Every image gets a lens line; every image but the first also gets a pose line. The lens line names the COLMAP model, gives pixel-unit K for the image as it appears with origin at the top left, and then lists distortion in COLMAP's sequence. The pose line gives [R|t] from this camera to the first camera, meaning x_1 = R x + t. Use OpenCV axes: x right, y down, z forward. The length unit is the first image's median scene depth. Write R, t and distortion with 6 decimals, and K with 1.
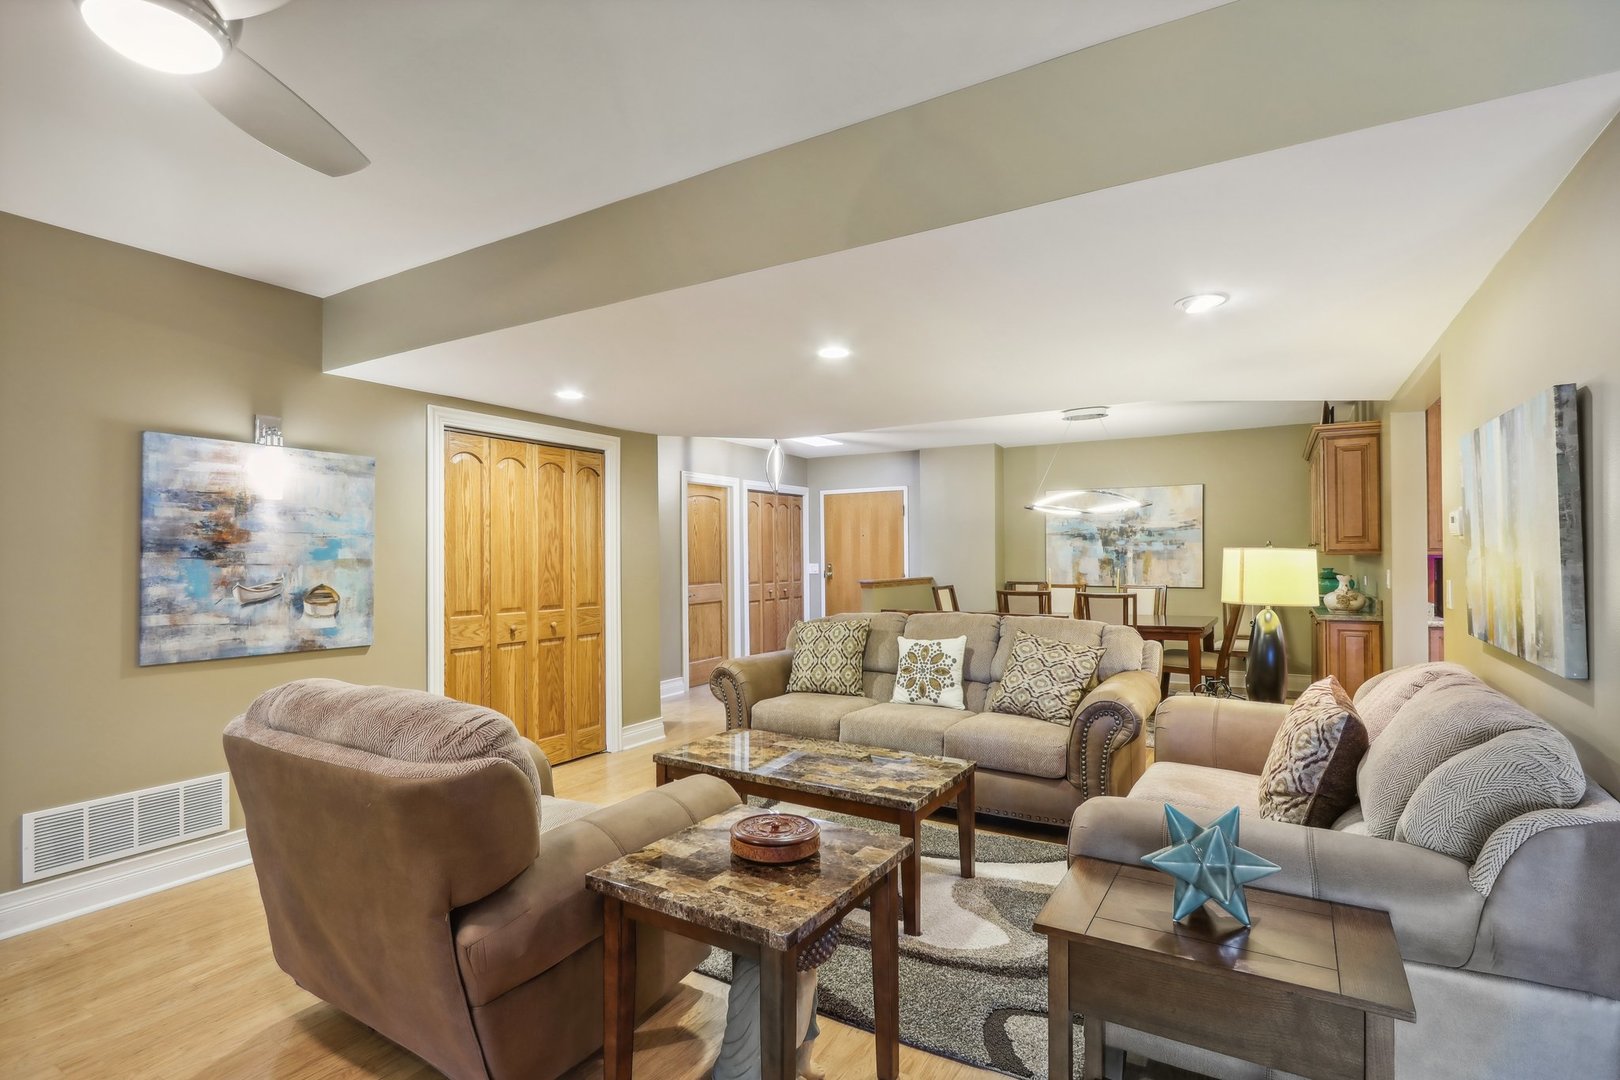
lens RADIAL K [[804.7, 0, 810.0], [0, 804.7, 540.0], [0, 0, 1]] dist [-0.015237, -0.000064]
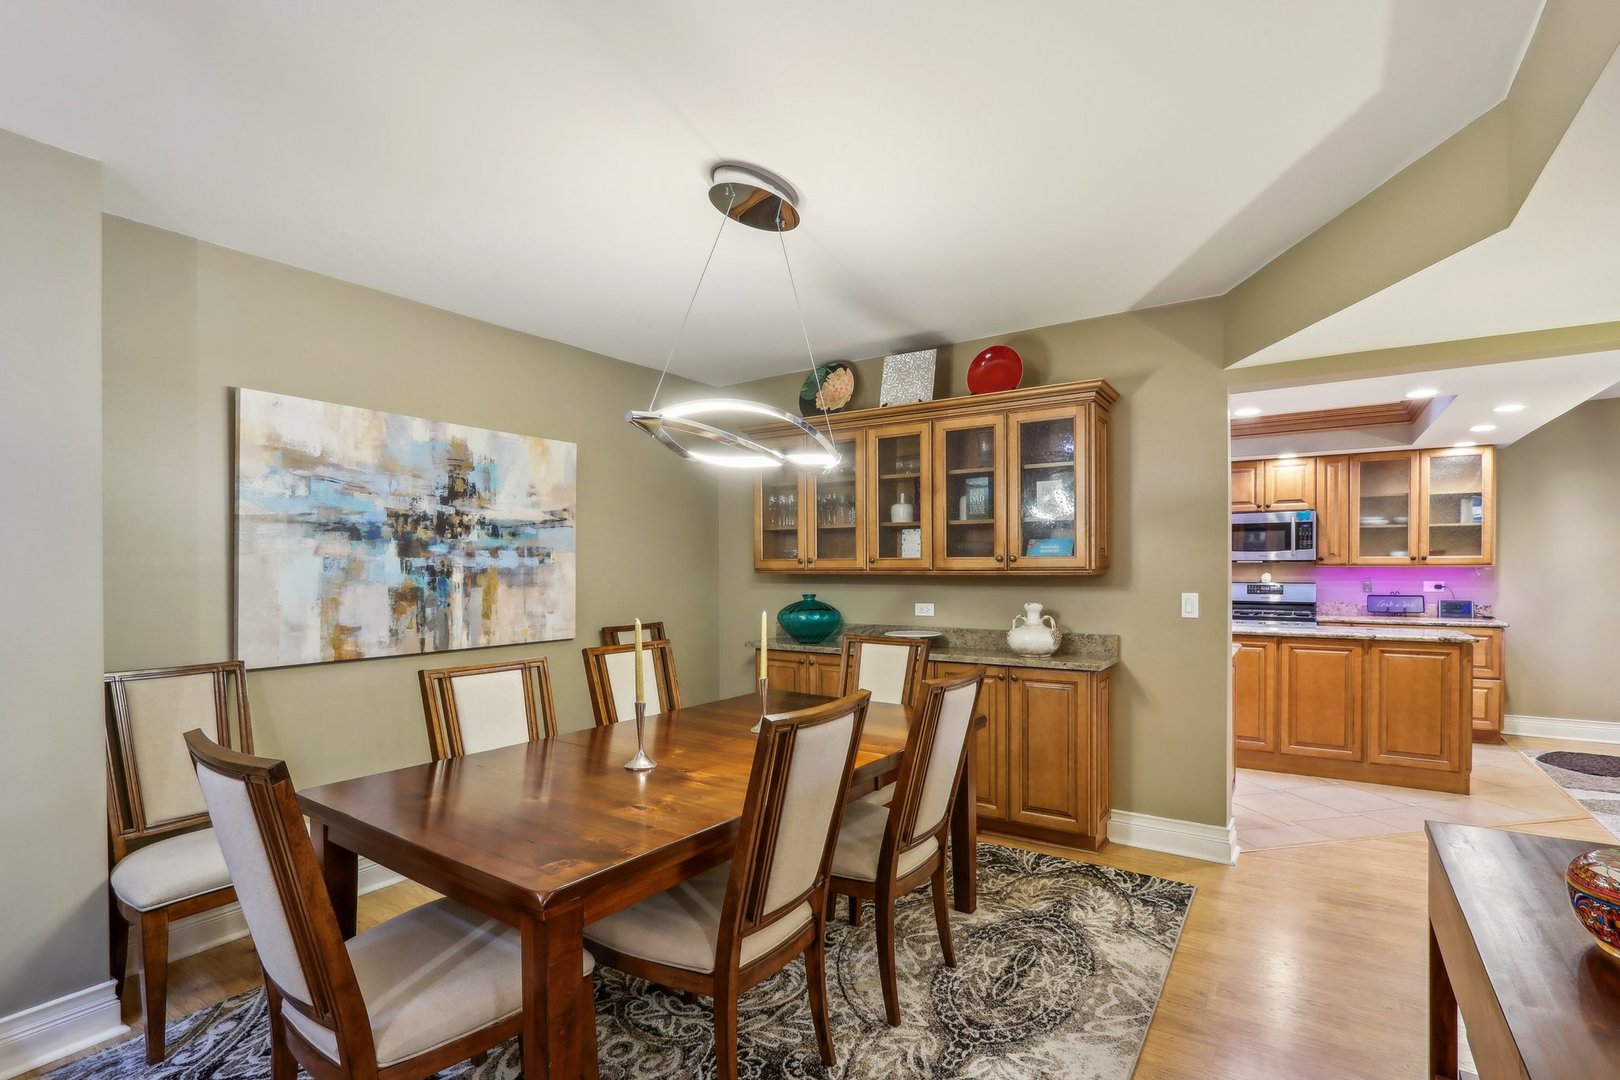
lens RADIAL K [[777.9, 0, 814.9], [0, 777.9, 566.7], [0, 0, 1]] dist [-0.003183, -0.000249]
pose [[0.035081, 0.006121, 0.999366, -0.018879], [-0.014203, 0.999883, -0.005626, 0.012338], [-0.999284, -0.013997, 0.035163, 0.798418]]
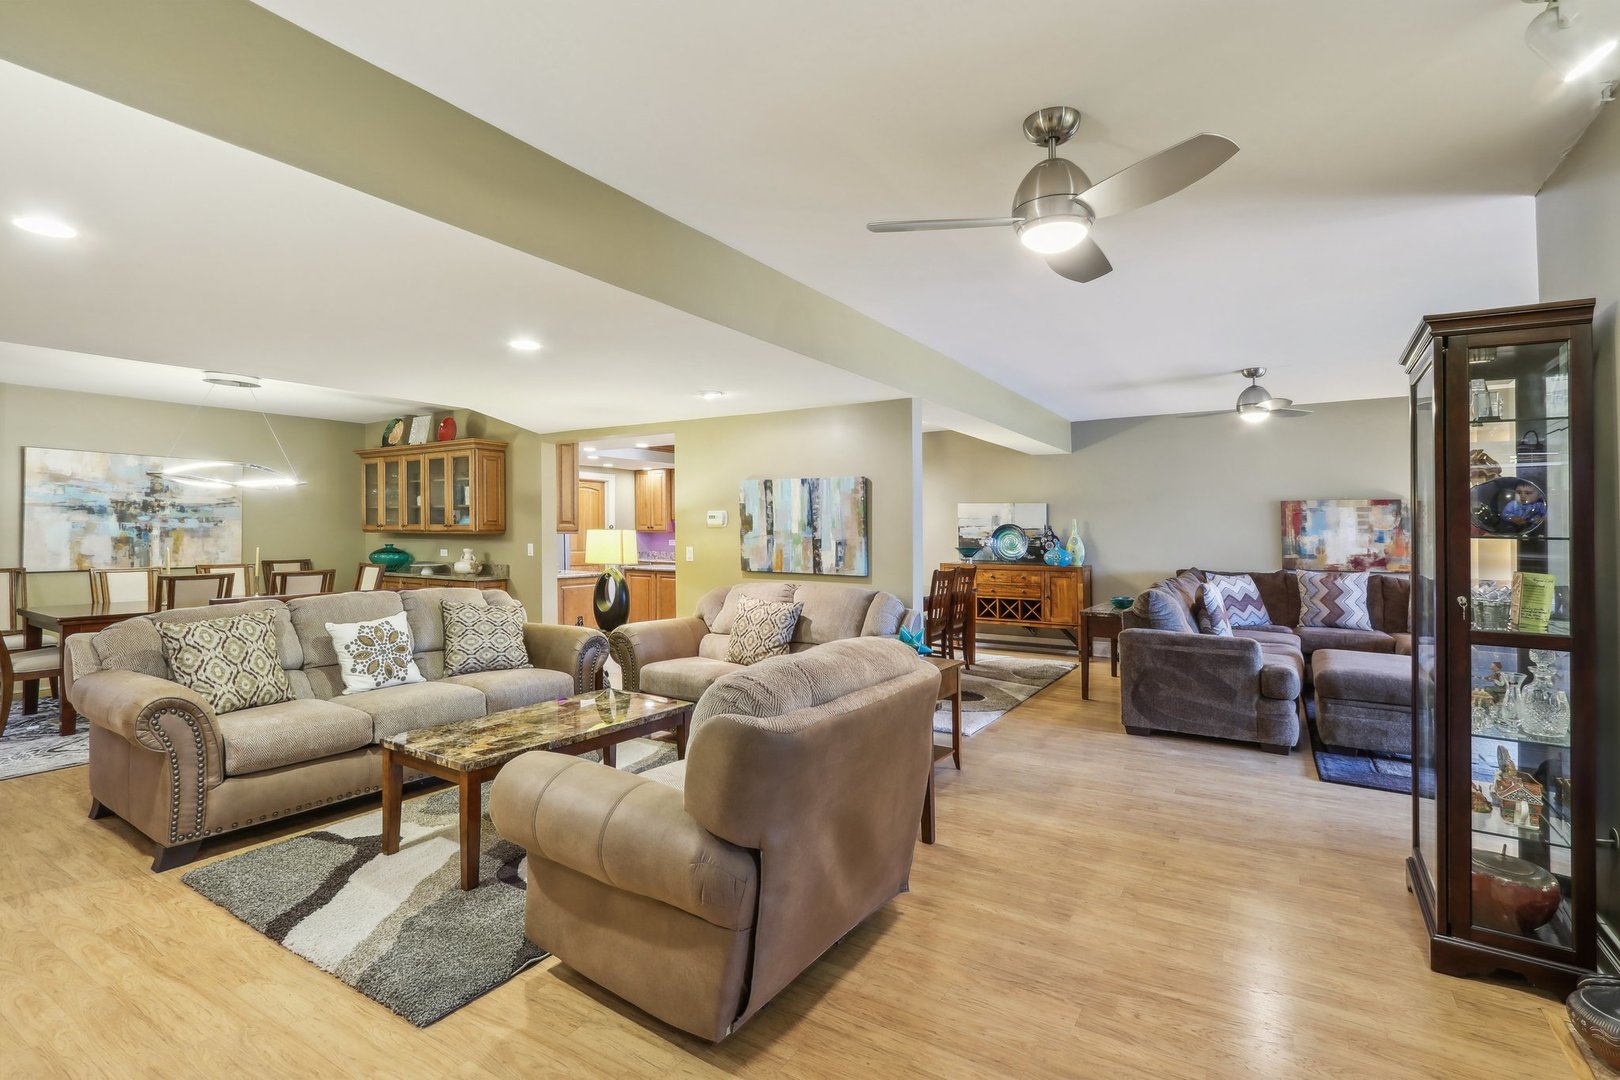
lens RADIAL K [[763.5, 0, 813.0], [0, 763.5, 526.2], [0, 0, 1]] dist [-0.000538, 0.000172]
pose [[0.009428, 0.013854, 0.999860, -0.437265], [-0.021176, 0.999683, -0.013652, 0.007889], [-0.999731, -0.021044, 0.009718, 0.273285]]
